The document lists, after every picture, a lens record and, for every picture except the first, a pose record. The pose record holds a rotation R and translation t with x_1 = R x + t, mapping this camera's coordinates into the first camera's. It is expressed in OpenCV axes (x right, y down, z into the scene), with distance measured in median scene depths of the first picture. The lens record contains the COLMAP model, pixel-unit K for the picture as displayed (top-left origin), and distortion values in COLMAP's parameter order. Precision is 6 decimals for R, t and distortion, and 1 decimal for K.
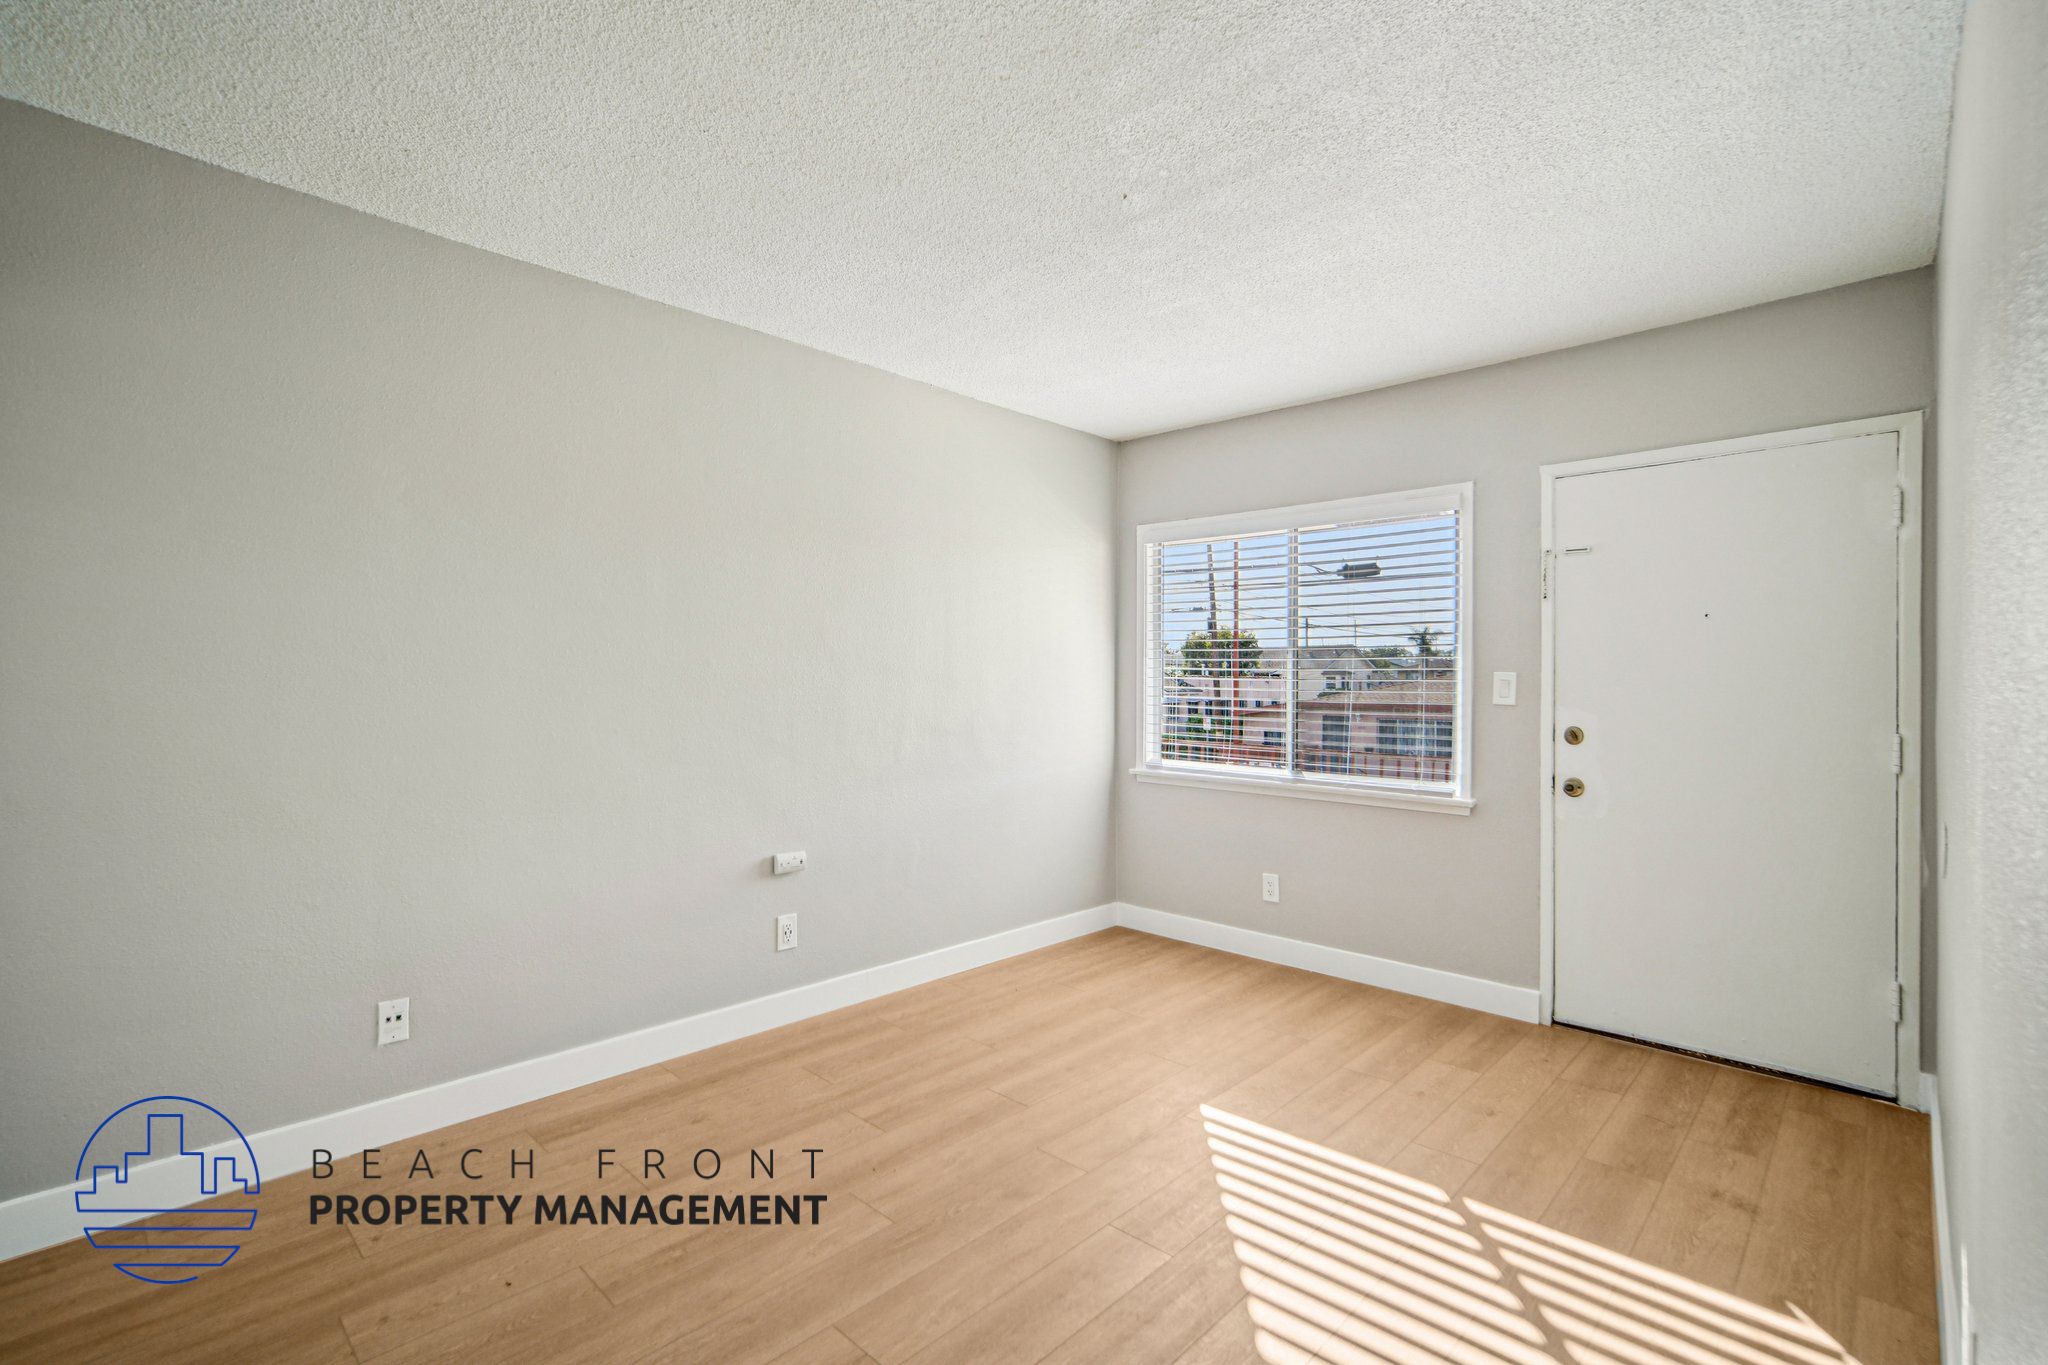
lens RADIAL K [[936.1, 0, 1024.0], [0, 936.1, 682.5], [0, 0, 1]] dist [-0.000495, 0.000258]
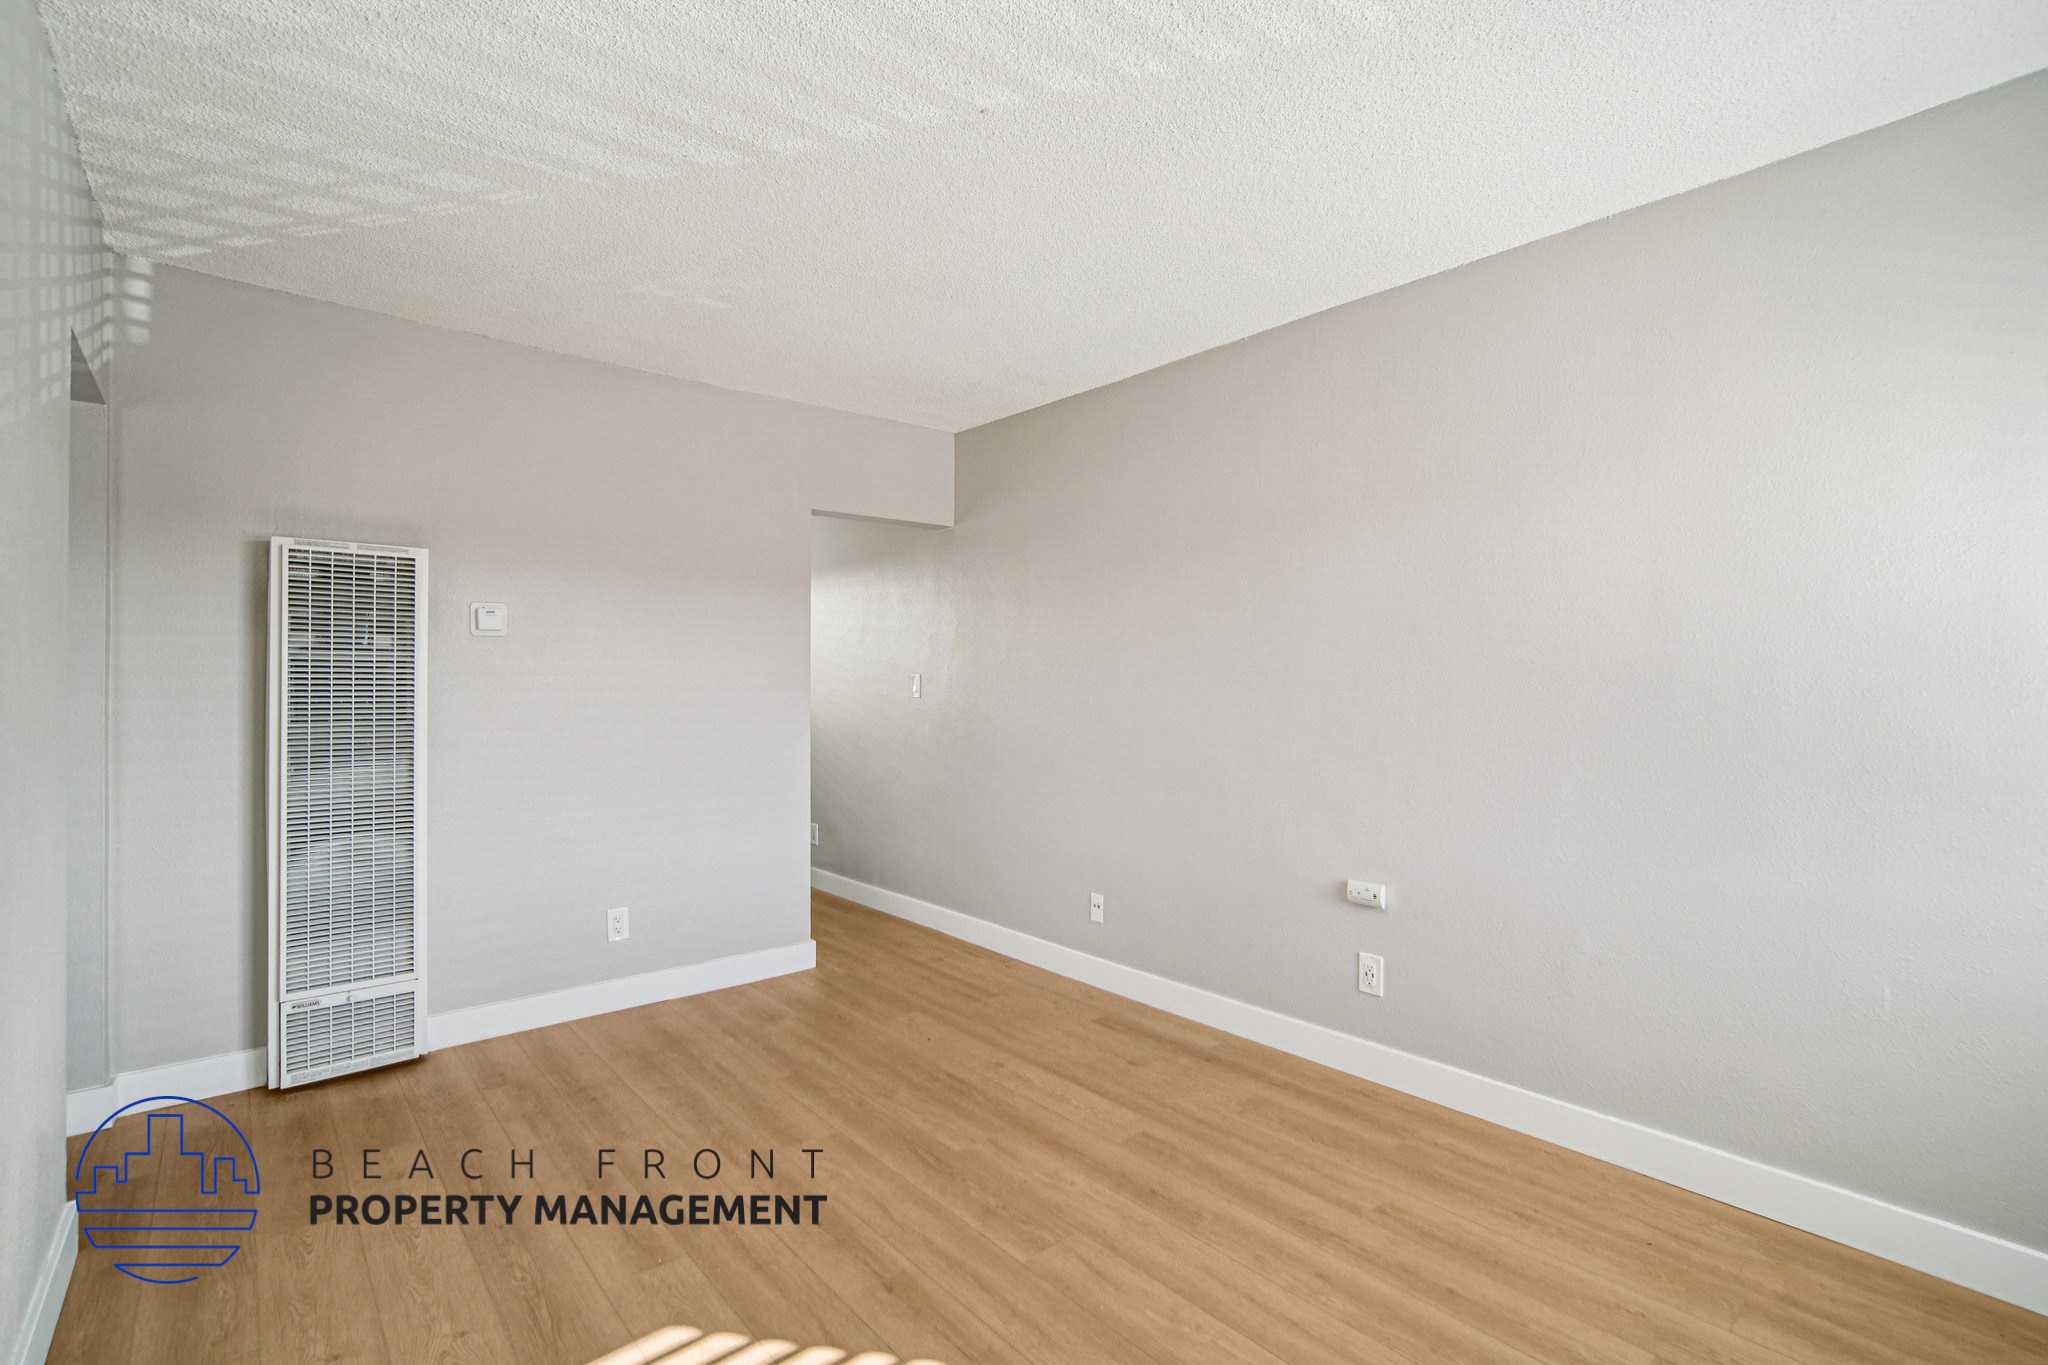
lens RADIAL K [[936.1, 0, 1024.0], [0, 936.1, 682.5], [0, 0, 1]] dist [-0.000495, 0.000258]
pose [[-0.108333, -0.011013, -0.994054, 0.737561], [0.000715, 0.999938, -0.011156, 0.005998], [0.994114, -0.001919, -0.108319, 0.880758]]
